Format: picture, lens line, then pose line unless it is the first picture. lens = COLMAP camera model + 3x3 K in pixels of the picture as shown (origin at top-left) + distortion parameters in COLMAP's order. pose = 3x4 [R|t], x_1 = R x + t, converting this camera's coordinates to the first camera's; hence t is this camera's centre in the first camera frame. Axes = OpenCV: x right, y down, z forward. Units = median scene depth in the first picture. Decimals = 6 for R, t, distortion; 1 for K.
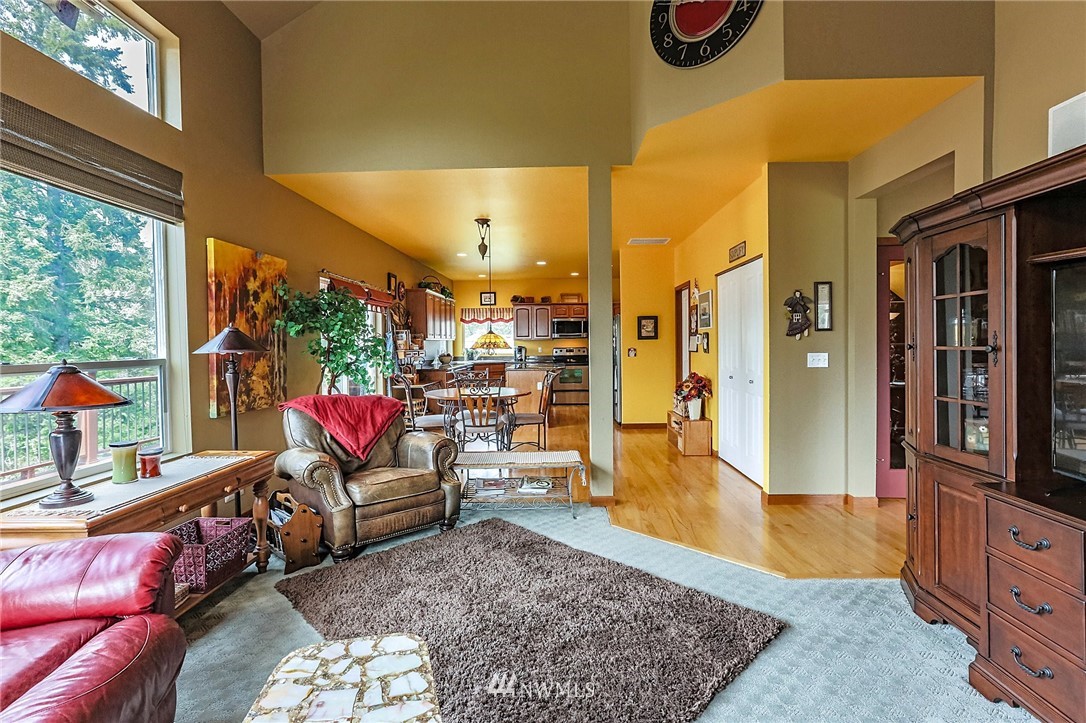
lens RADIAL K [[528.7, 0, 535.4], [0, 528.7, 363.1], [0, 0, 1]] dist [-0.016455, 0.005230]
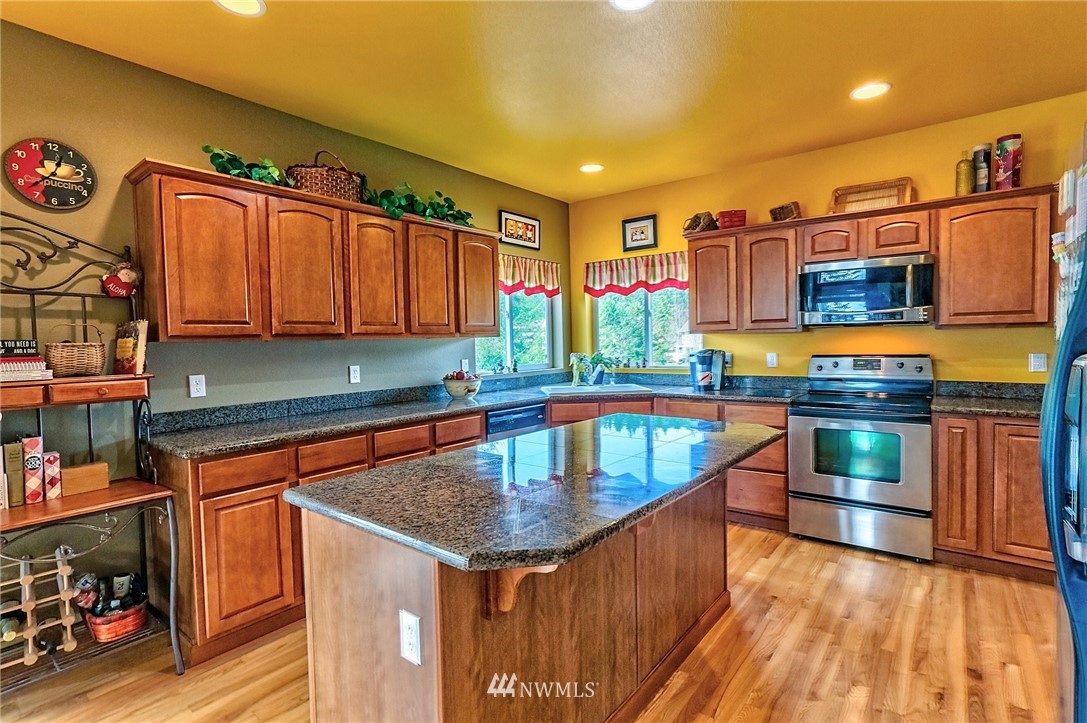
lens RADIAL K [[529.2, 0, 540.8], [0, 529.2, 360.4], [0, 0, 1]] dist [-0.016455, 0.005230]
pose [[0.805229, 0.015858, -0.592752, 0.097106], [-0.011269, 0.999871, 0.011441, -0.027542], [0.592857, -0.002533, 0.805304, 0.638197]]
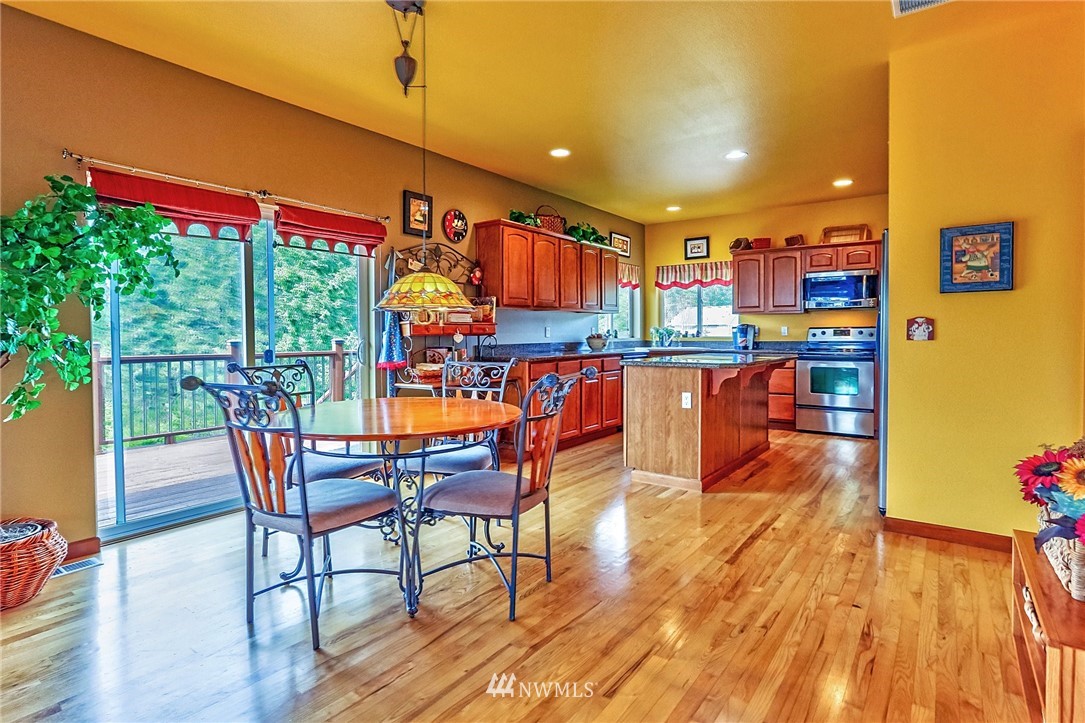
lens RADIAL K [[528.2, 0, 550.1], [0, 528.2, 345.8], [0, 0, 1]] dist [-0.016455, 0.005230]
pose [[0.823390, 0.022103, -0.567046, 0.126726], [-0.027141, 0.999632, -0.000446, -0.001983], [0.566827, 0.015757, 0.823686, 0.400806]]
